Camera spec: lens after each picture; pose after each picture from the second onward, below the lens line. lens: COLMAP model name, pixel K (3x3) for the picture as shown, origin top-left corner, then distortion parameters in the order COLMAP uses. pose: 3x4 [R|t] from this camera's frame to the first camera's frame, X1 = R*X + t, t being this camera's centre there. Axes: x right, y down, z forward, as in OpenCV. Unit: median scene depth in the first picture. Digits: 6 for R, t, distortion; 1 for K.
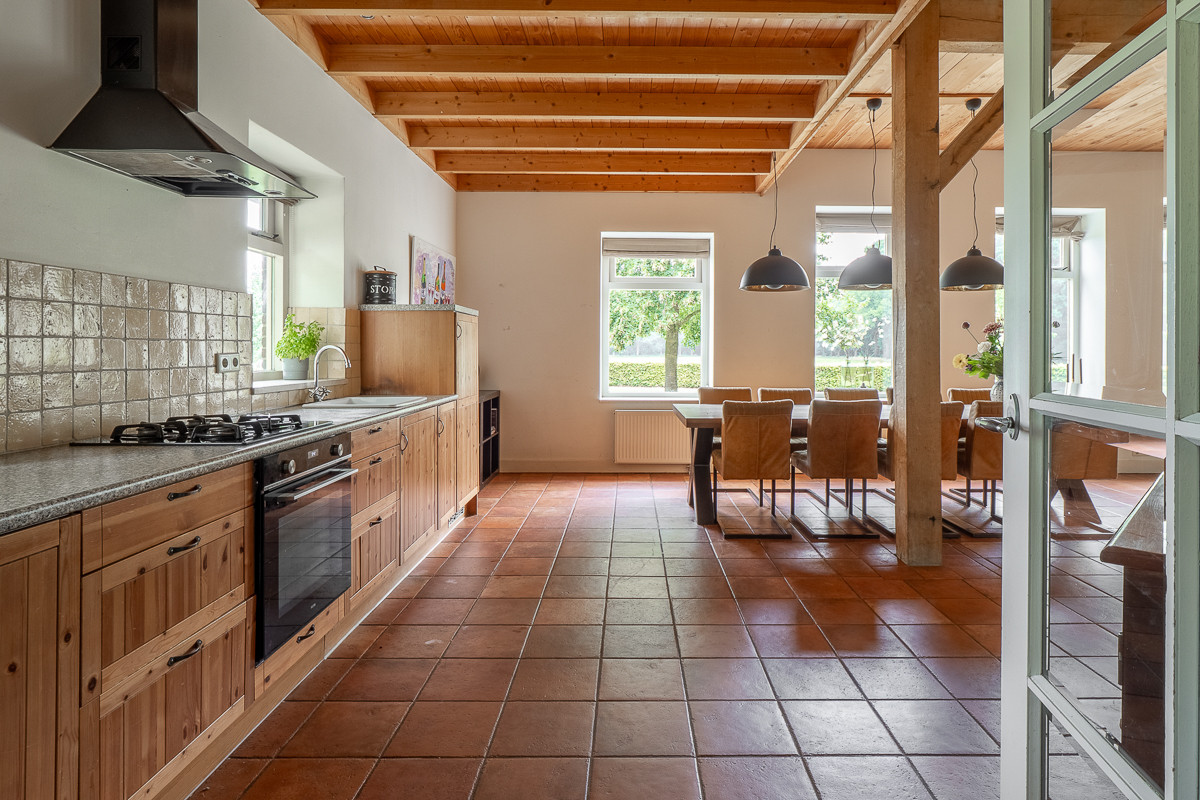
lens RADIAL K [[641.3, 0, 646.3], [0, 641.3, 349.6], [0, 0, 1]] dist [-0.002535, -0.000592]
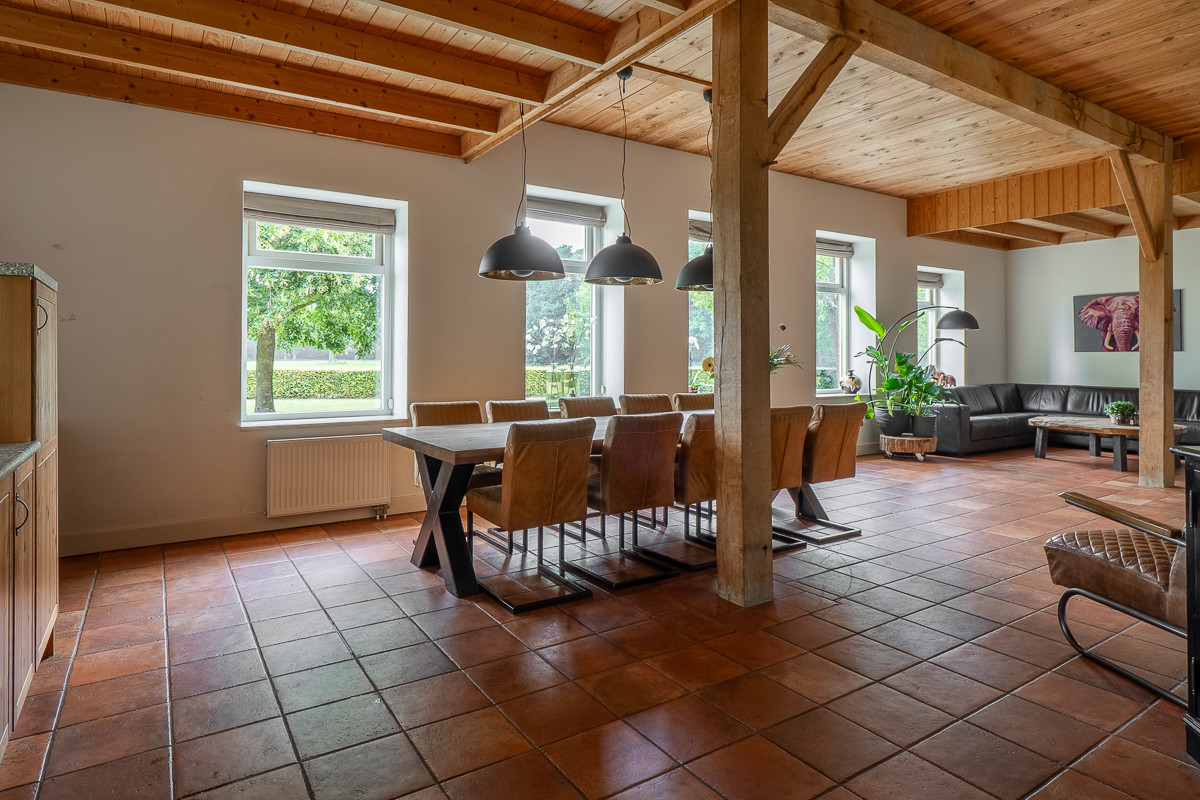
lens RADIAL K [[669.9, 0, 604.5], [0, 669.9, 349.1], [0, 0, 1]] dist [-0.002732, -0.002249]
pose [[0.847156, 0.001483, 0.531342, -0.156501], [0.001303, 0.999987, -0.004868, -0.000397], [-0.531342, 0.004816, 0.847144, 0.247471]]
